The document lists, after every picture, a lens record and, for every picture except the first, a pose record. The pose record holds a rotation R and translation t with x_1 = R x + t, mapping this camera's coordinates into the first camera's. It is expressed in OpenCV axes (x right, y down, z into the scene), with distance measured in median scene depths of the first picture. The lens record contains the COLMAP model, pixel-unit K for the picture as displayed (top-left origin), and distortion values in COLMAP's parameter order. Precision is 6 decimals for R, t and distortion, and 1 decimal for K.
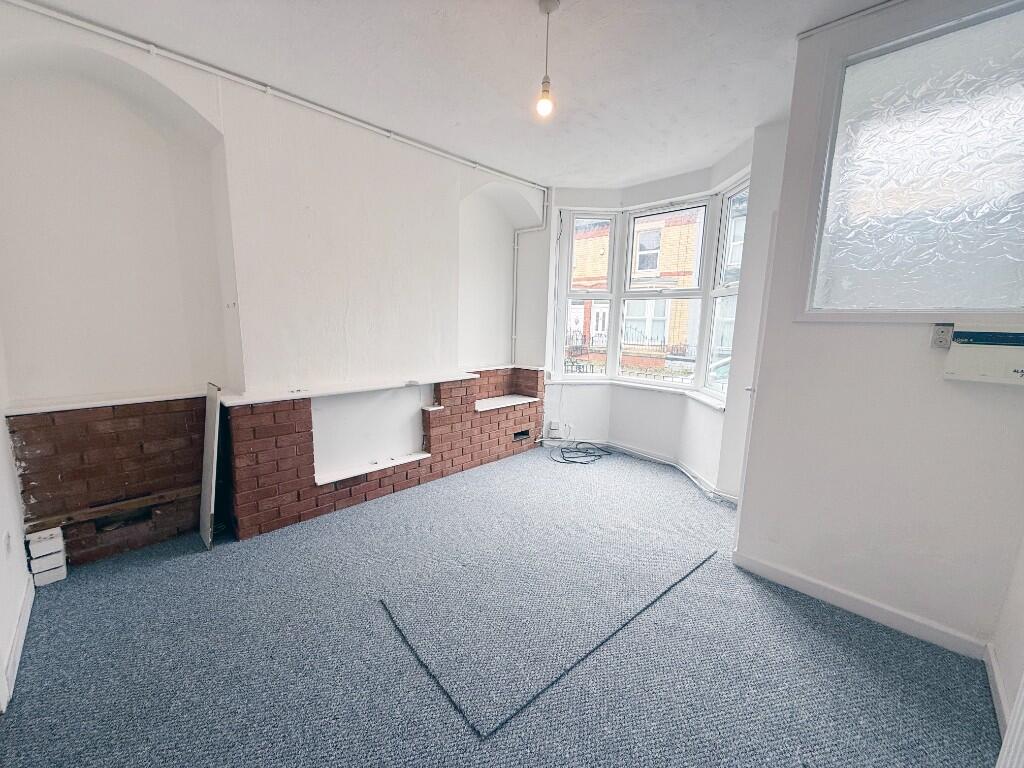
lens RADIAL K [[406.0, 0, 509.0], [0, 406.0, 385.3], [0, 0, 1]] dist [0.000210, -0.000229]
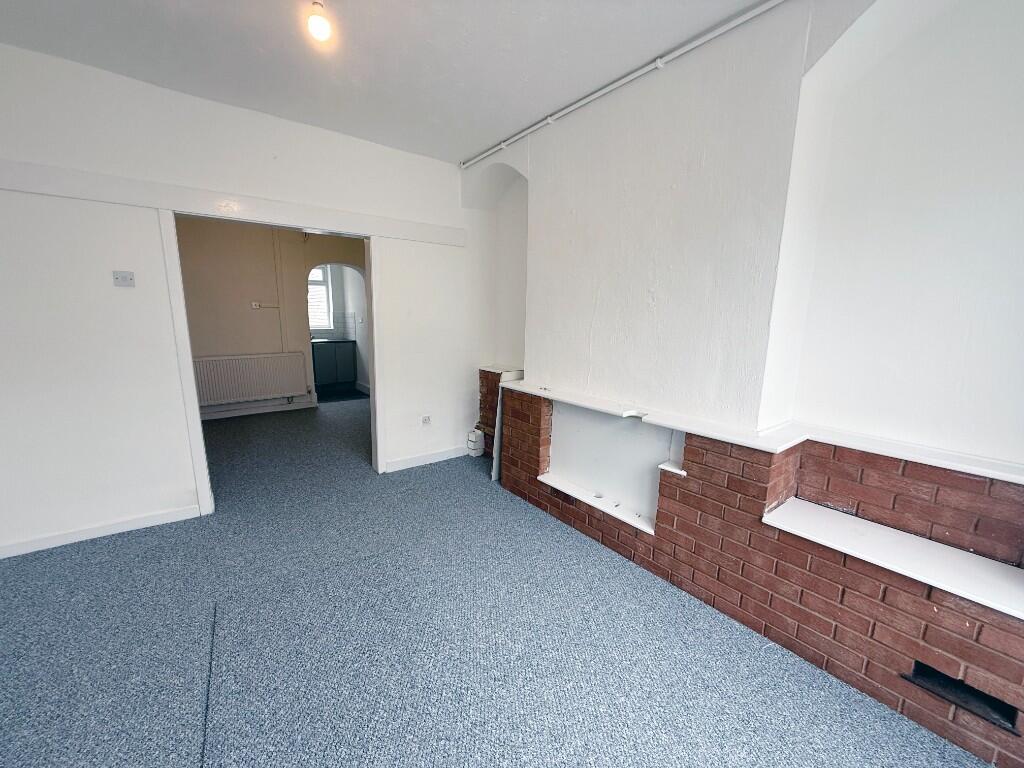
lens RADIAL K [[406.0, 0, 509.0], [0, 406.0, 385.3], [0, 0, 1]] dist [0.000210, -0.000229]
pose [[-0.126614, 0.161016, -0.978797, 0.443205], [-0.164595, 0.969649, 0.180803, -0.142131], [0.978201, 0.183997, -0.096269, 0.794140]]
